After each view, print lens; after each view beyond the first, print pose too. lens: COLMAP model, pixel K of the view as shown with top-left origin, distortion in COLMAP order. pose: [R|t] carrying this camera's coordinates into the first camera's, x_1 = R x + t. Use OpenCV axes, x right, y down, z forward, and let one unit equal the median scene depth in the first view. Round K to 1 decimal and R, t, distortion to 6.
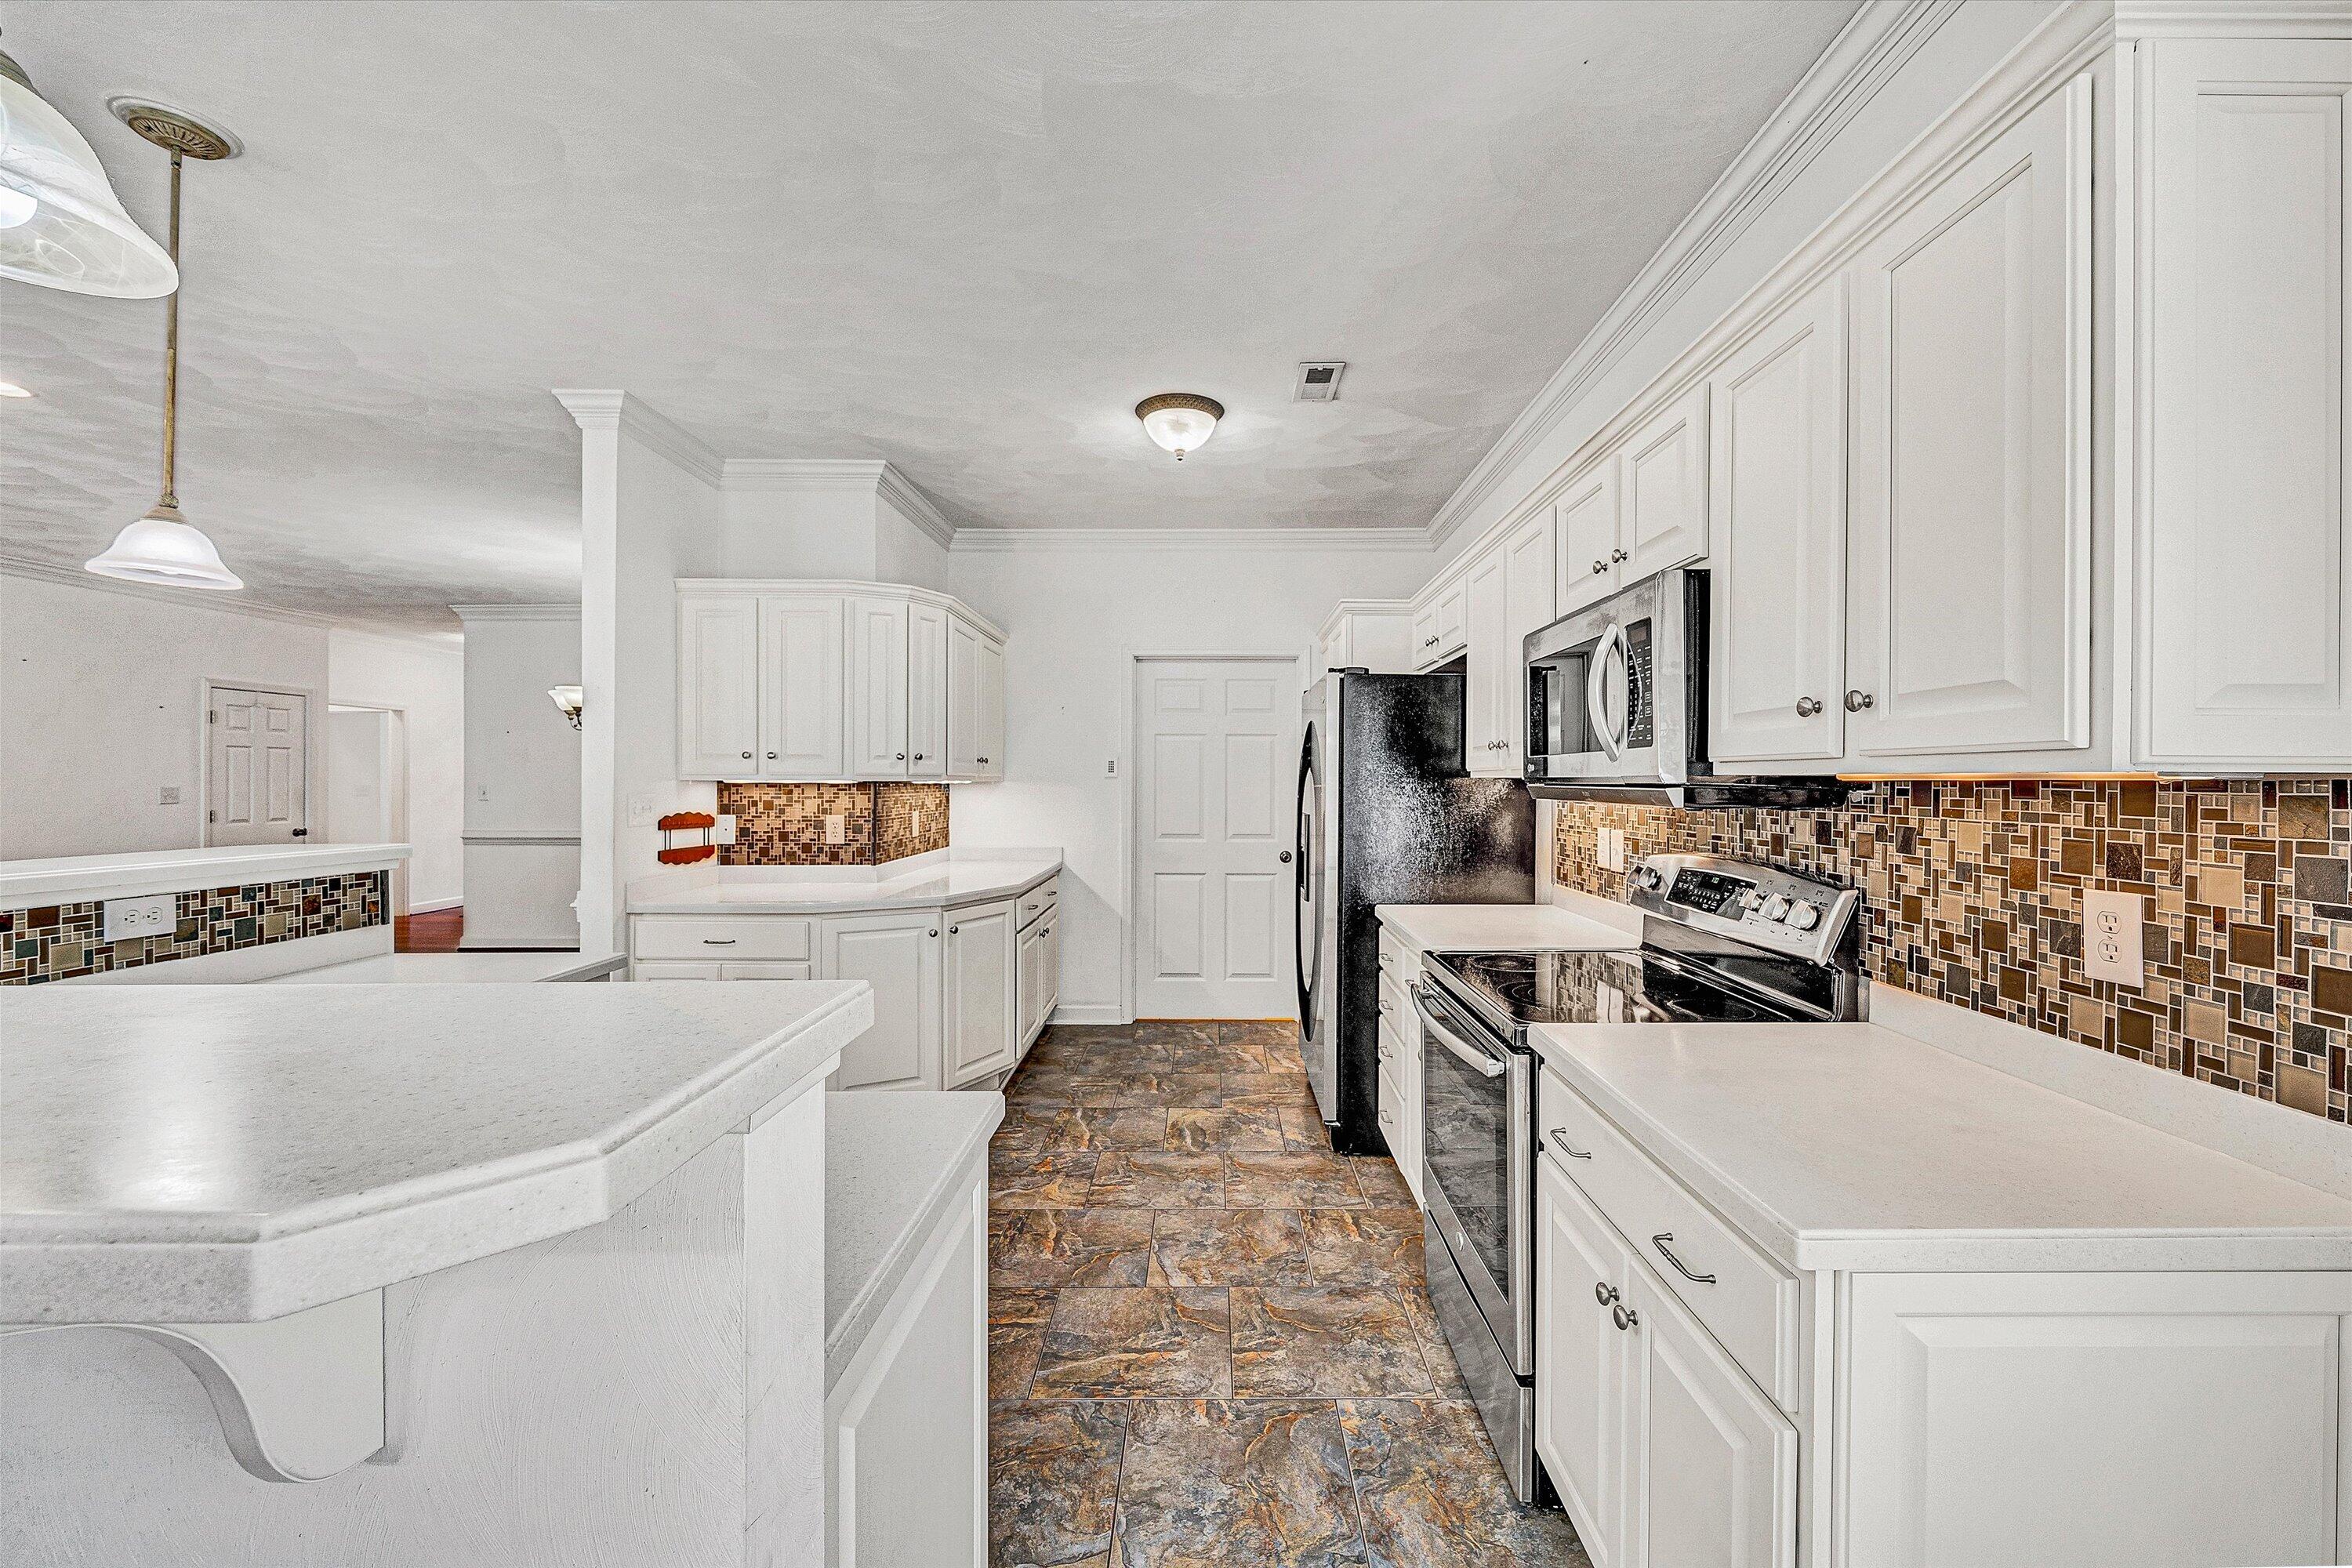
lens RADIAL K [[922.7, 0, 1188.0], [0, 922.7, 783.3], [0, 0, 1]] dist [-0.000073, -0.000079]
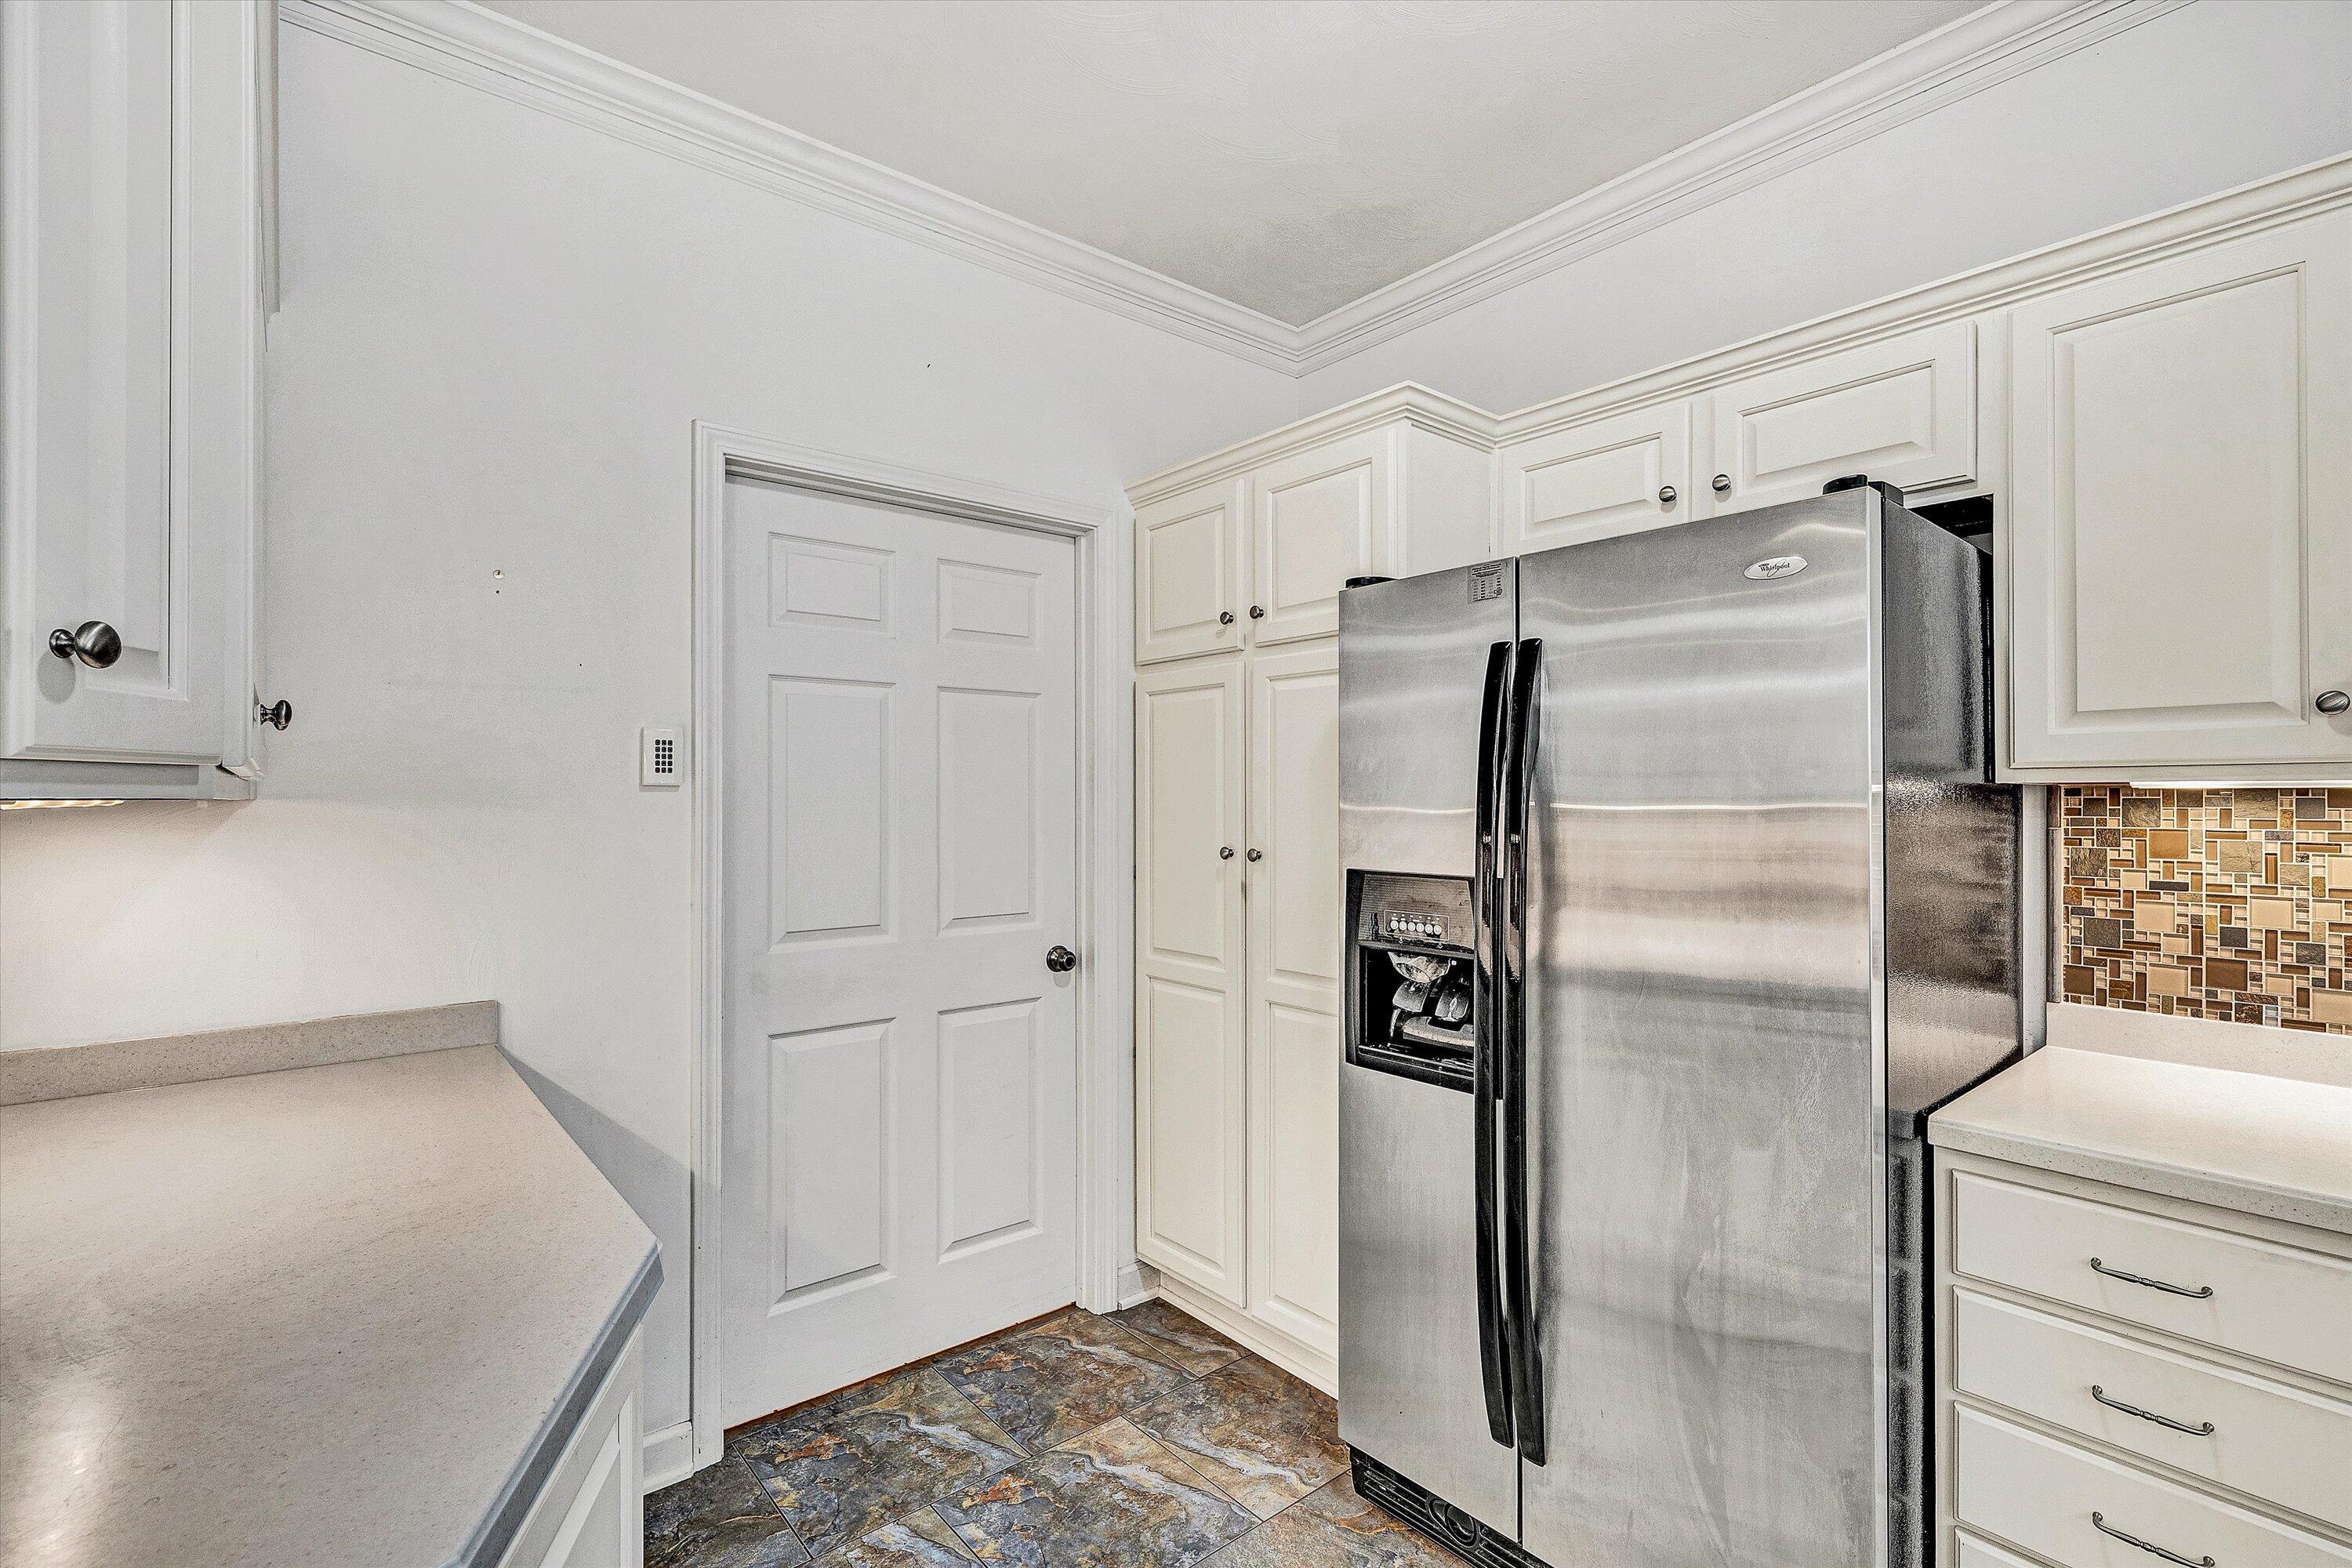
lens RADIAL K [[1089.2, 0, 1186.6], [0, 1089.2, 789.5], [0, 0, 1]] dist [-0.001789, -0.000101]
pose [[0.754798, 0.000120, 0.655958, -0.749025], [0.005272, 0.999967, -0.006249, -0.003739], [-0.655937, 0.008174, 0.754772, 1.993046]]
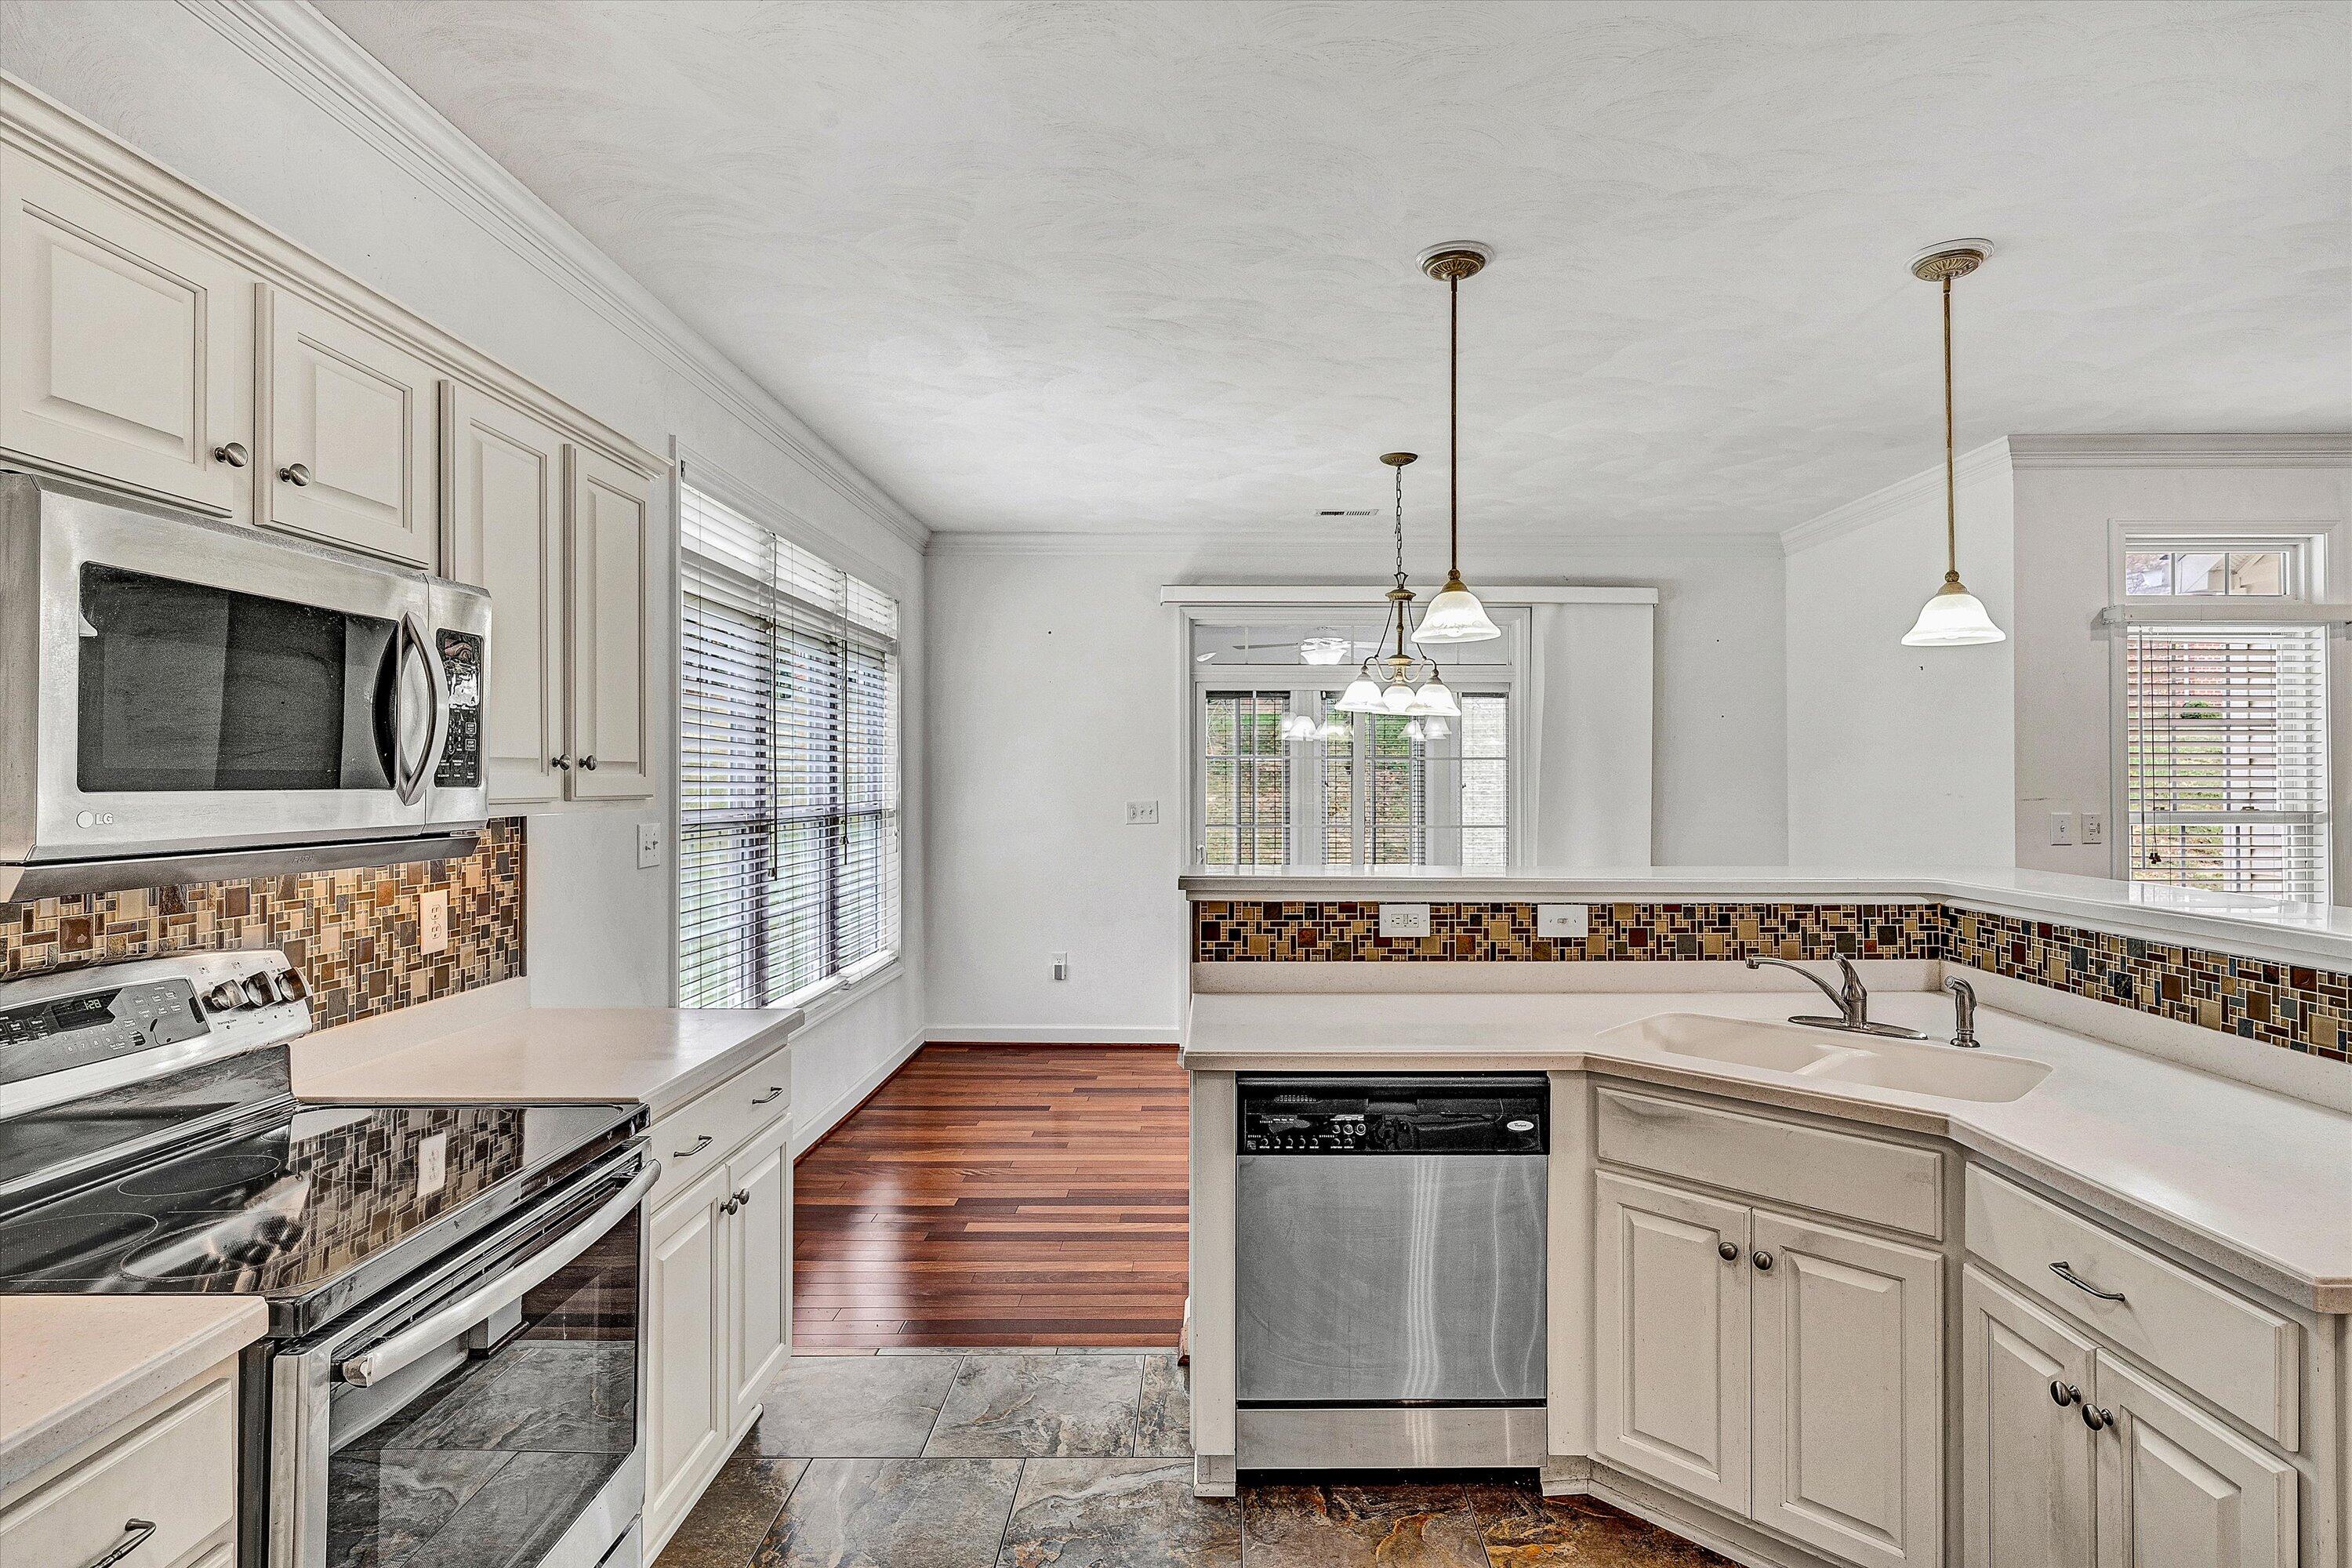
lens RADIAL K [[1203.6, 0, 1188.6], [0, 1203.6, 770.8], [0, 0, 1]] dist [0.005226, 0.000438]
pose [[-0.999993, 0.000418, -0.003701, -0.187819], [0.000436, 0.999988, -0.004871, -0.059954], [0.003699, -0.004872, -0.999981, 2.583671]]
